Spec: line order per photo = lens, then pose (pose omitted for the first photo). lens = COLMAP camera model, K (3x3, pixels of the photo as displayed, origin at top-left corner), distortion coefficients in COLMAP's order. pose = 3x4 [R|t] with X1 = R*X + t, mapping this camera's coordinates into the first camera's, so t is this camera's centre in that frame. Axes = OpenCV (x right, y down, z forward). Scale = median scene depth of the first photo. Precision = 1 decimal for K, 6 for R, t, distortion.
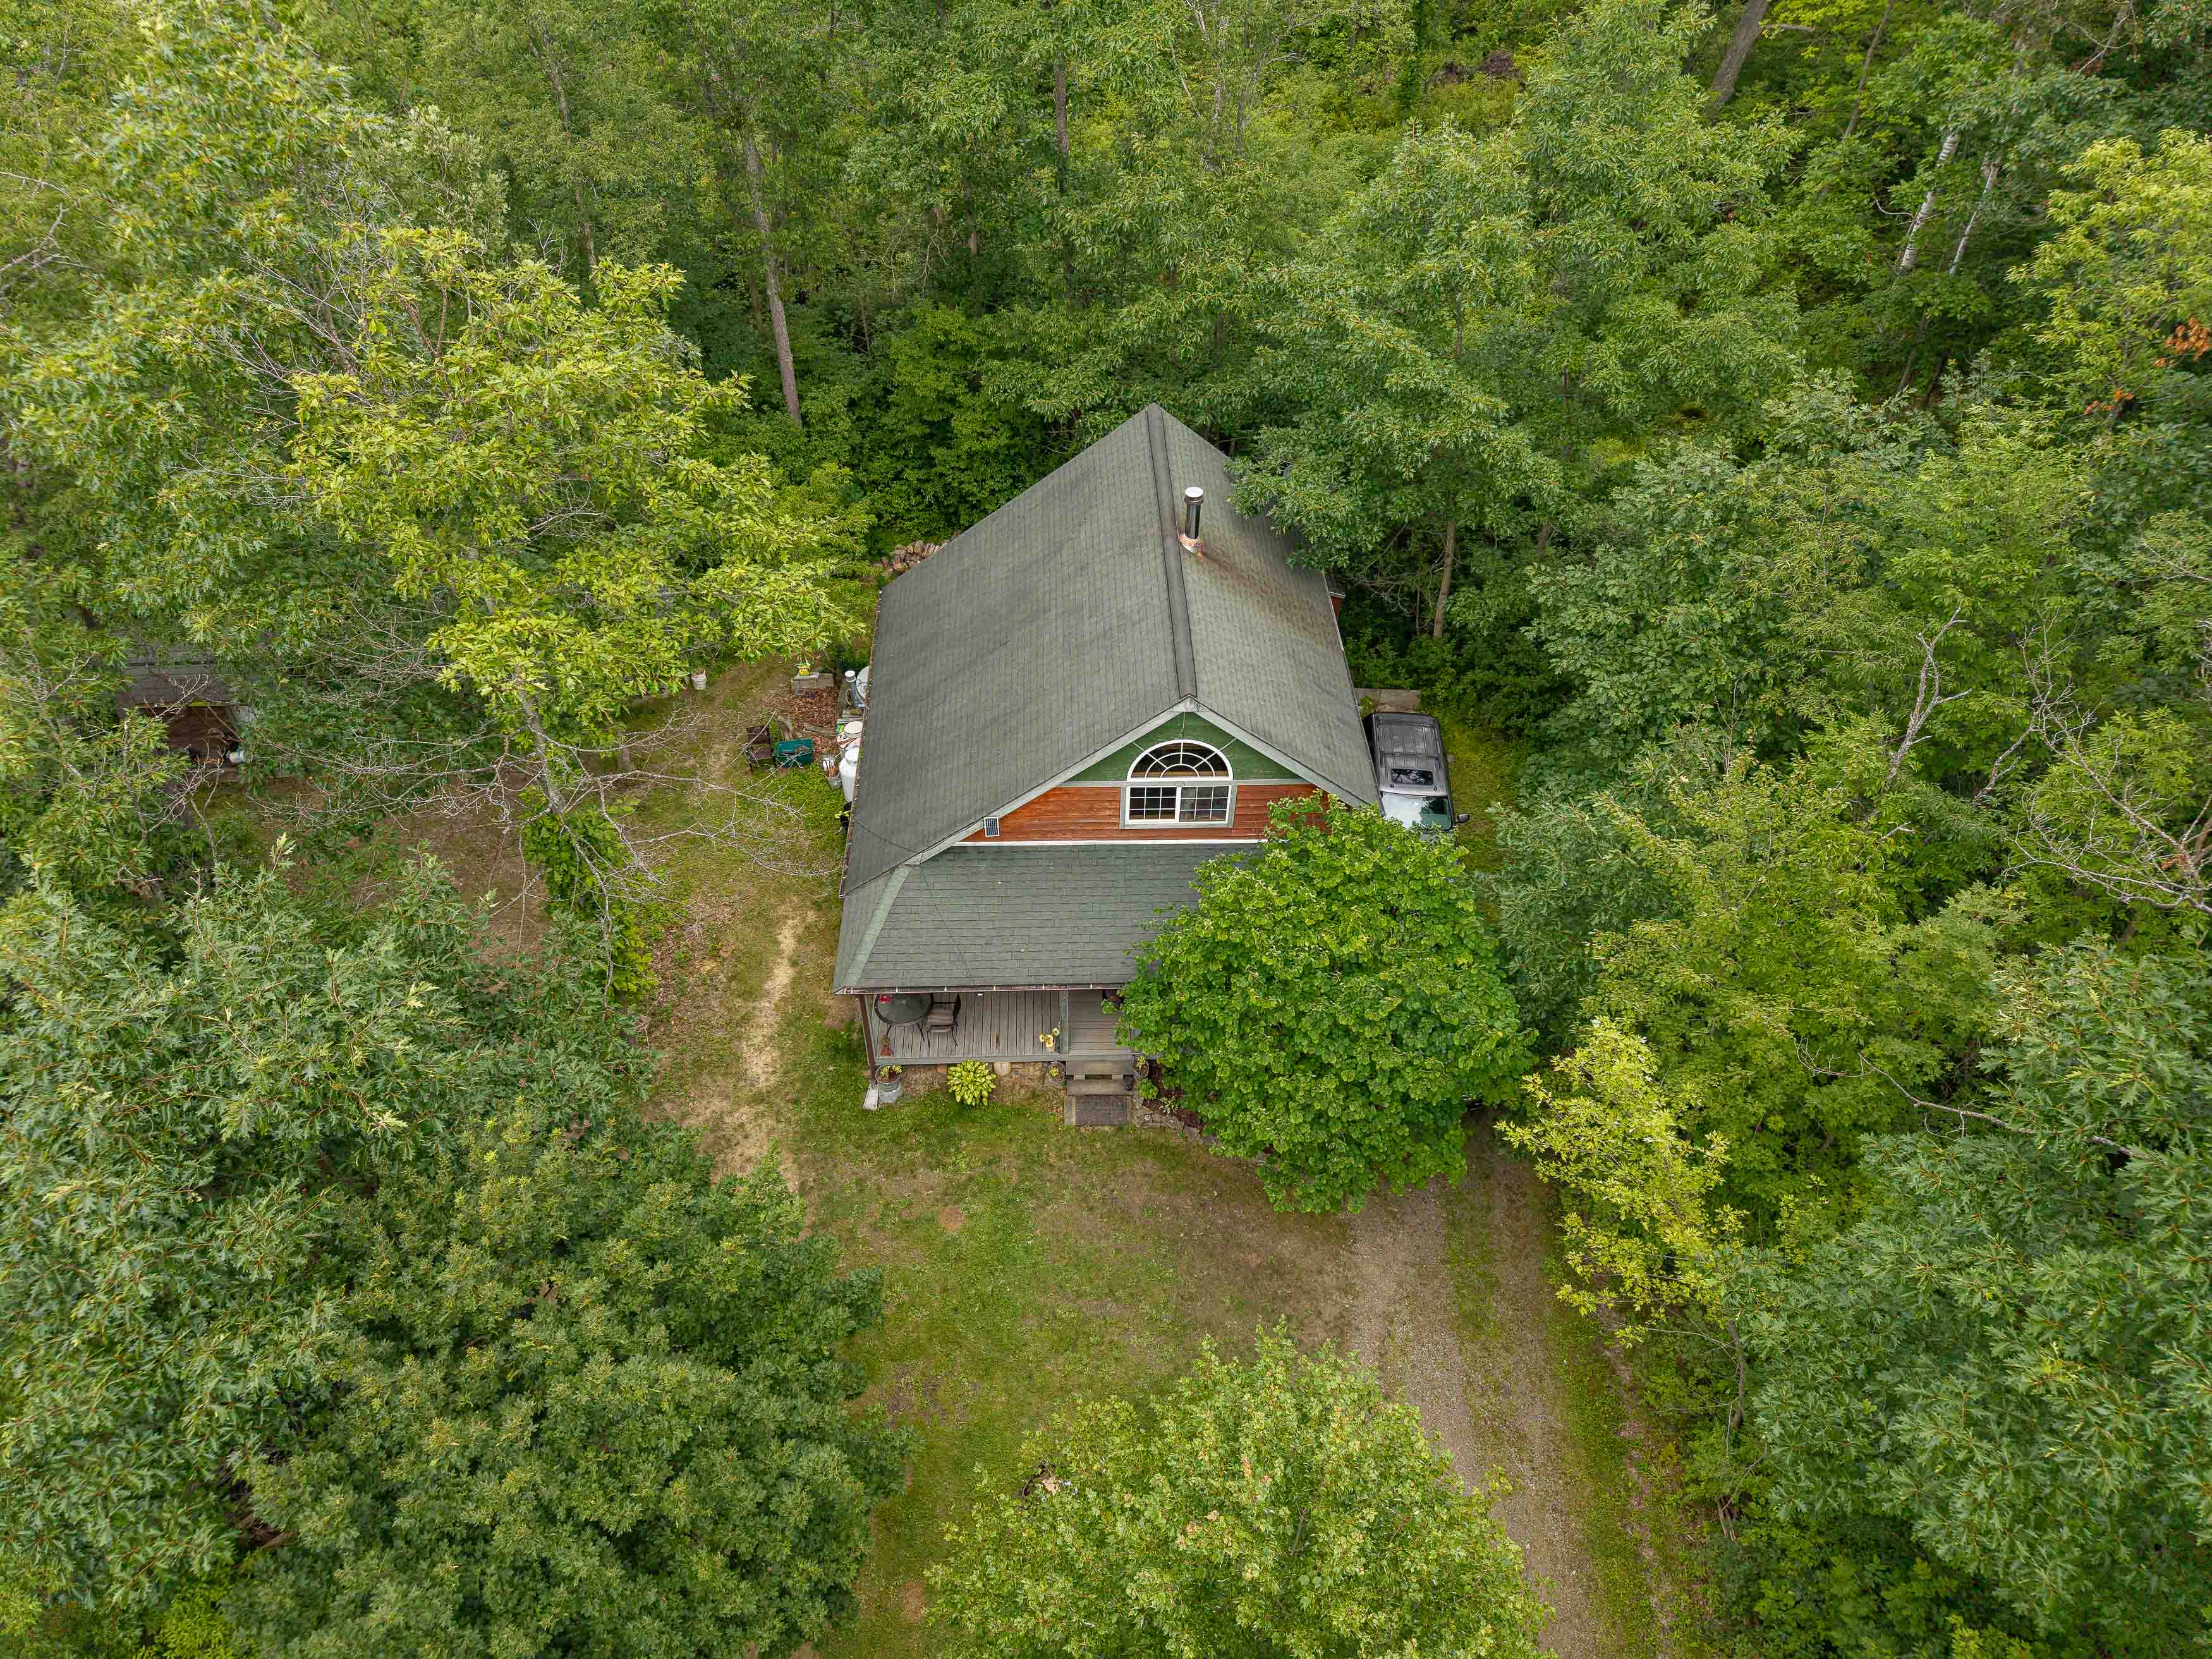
lens RADIAL K [[1440.0, 0, 1105.0], [0, 1440.0, 822.6], [0, 0, 1]] dist [0.071684, -0.000380]
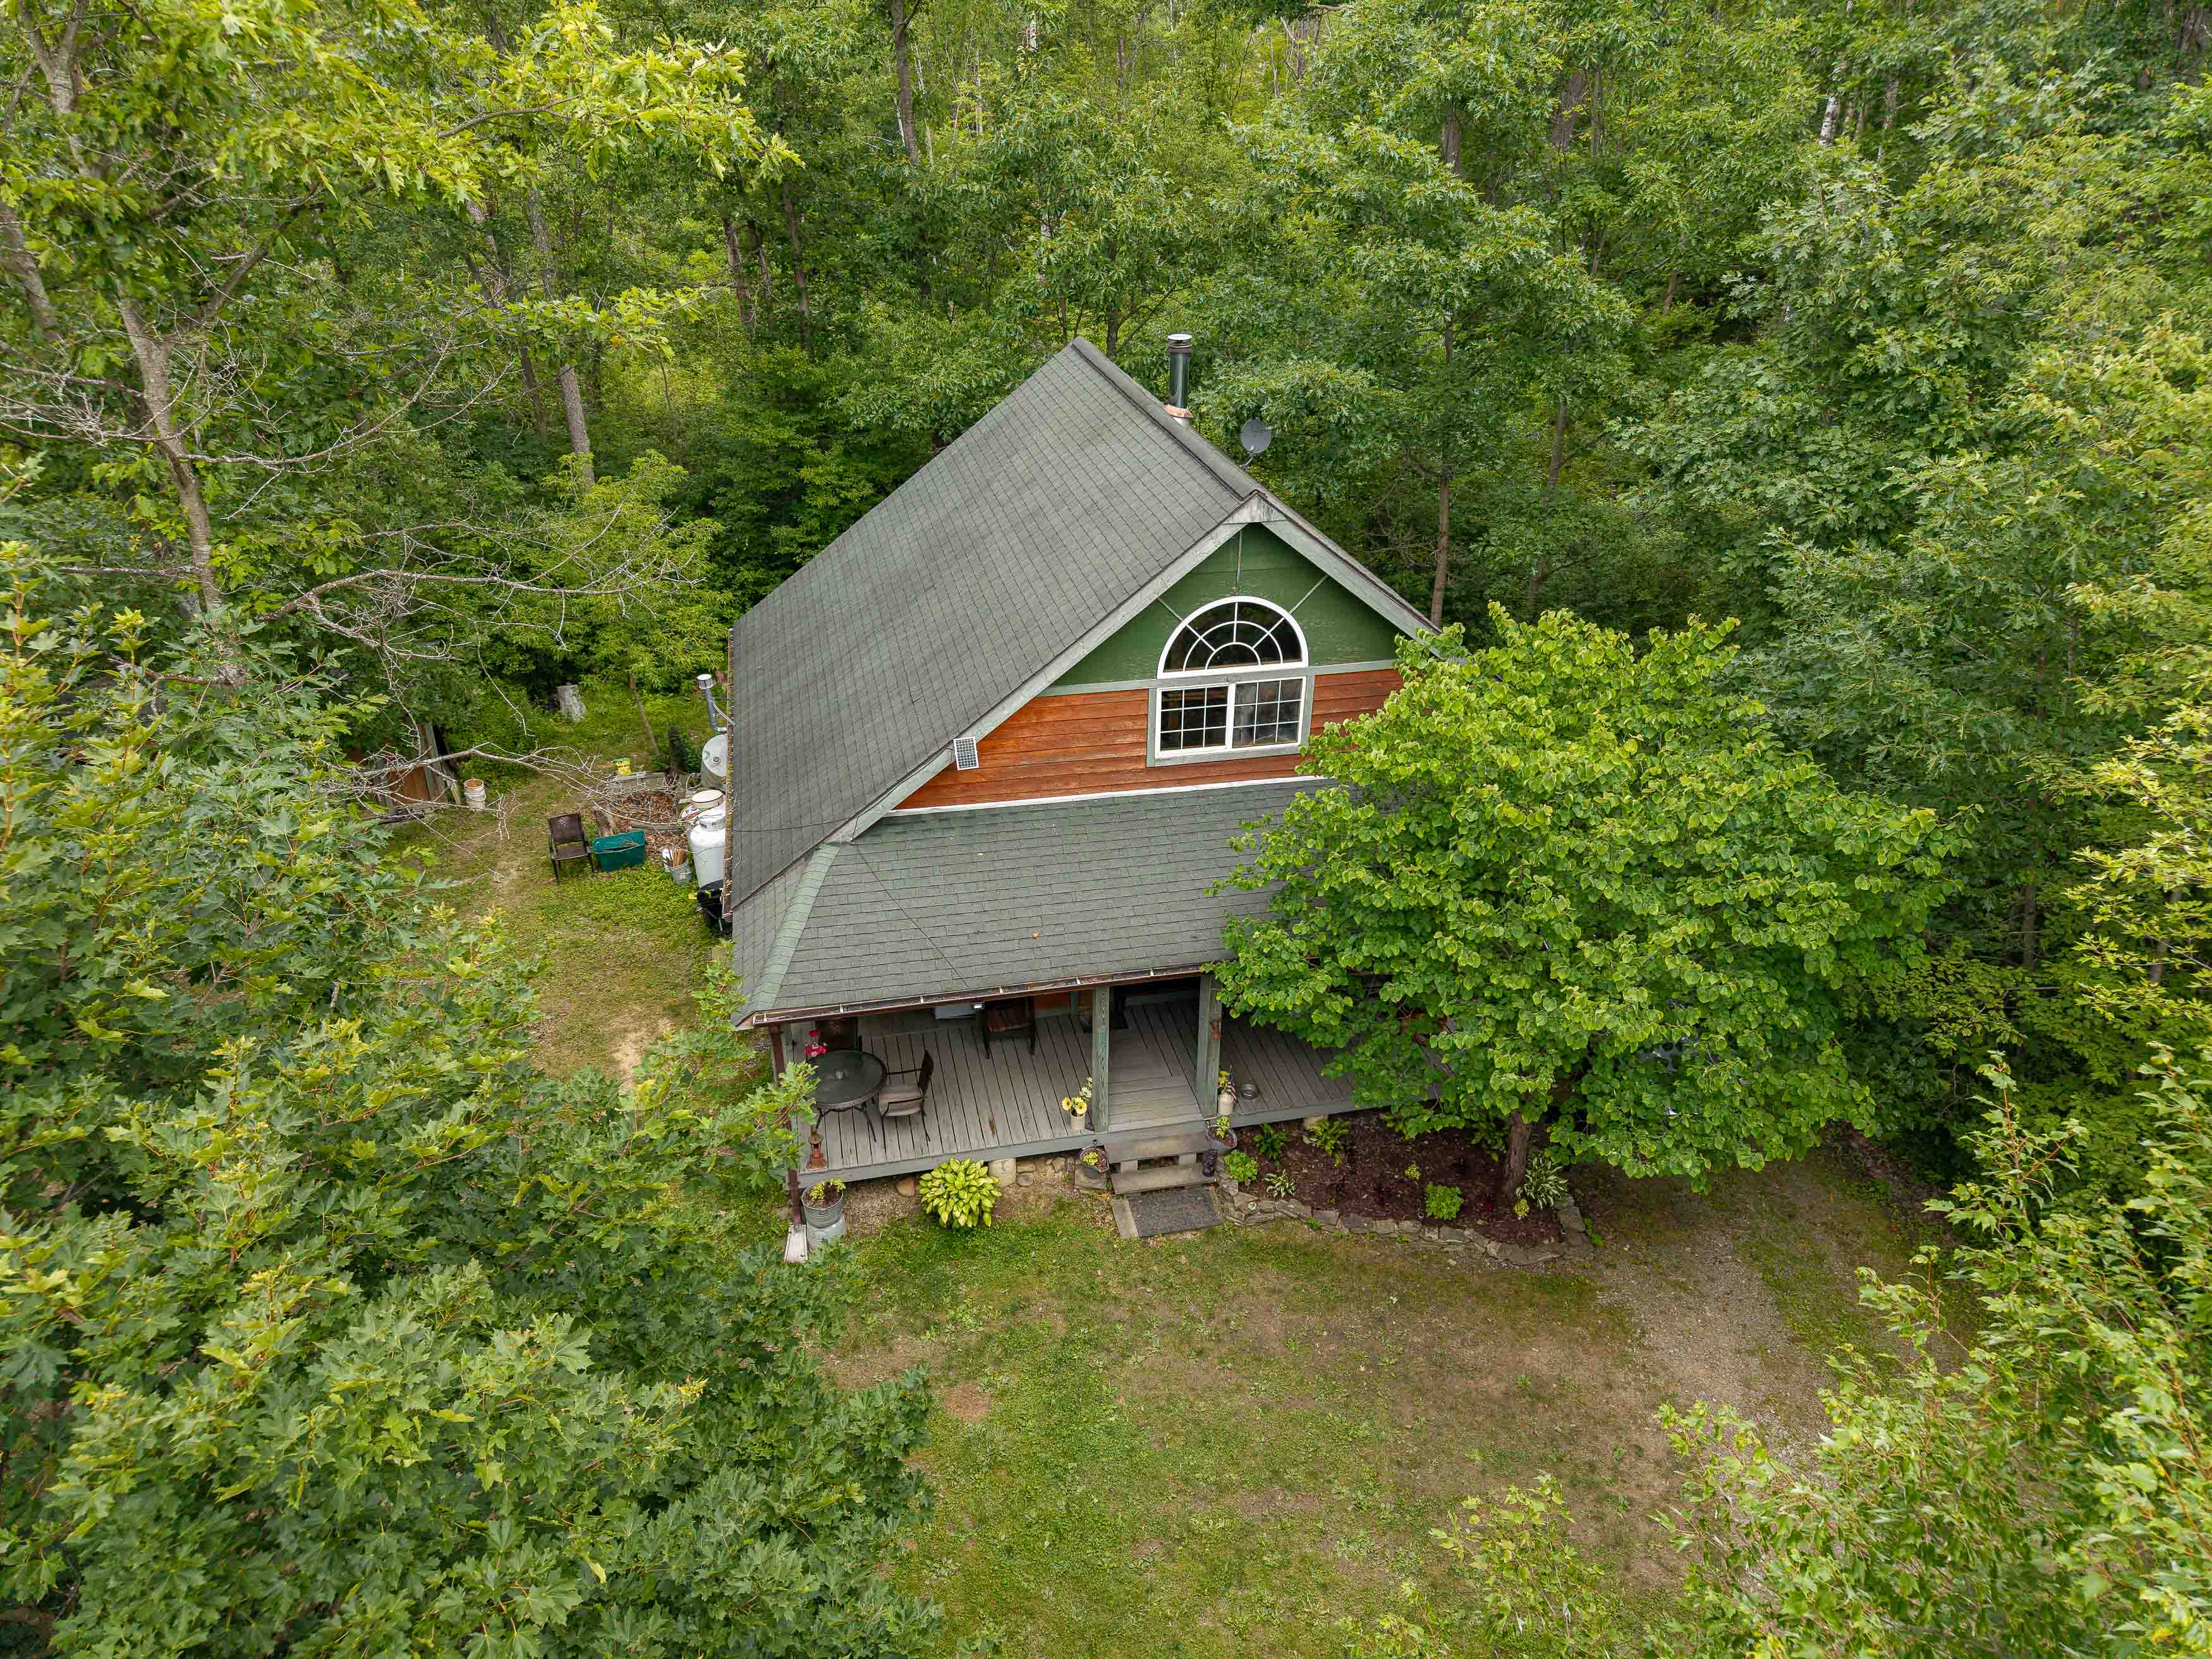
lens RADIAL K [[1451.9, 0, 1106.0], [0, 1451.9, 829.5], [0, 0, 1]] dist [0.057484, -0.033708]
pose [[0.983680, -0.091978, 0.154643, -0.117096], [0.130011, 0.957490, -0.257506, 0.205662], [-0.124384, 0.273409, 0.953822, 0.366825]]
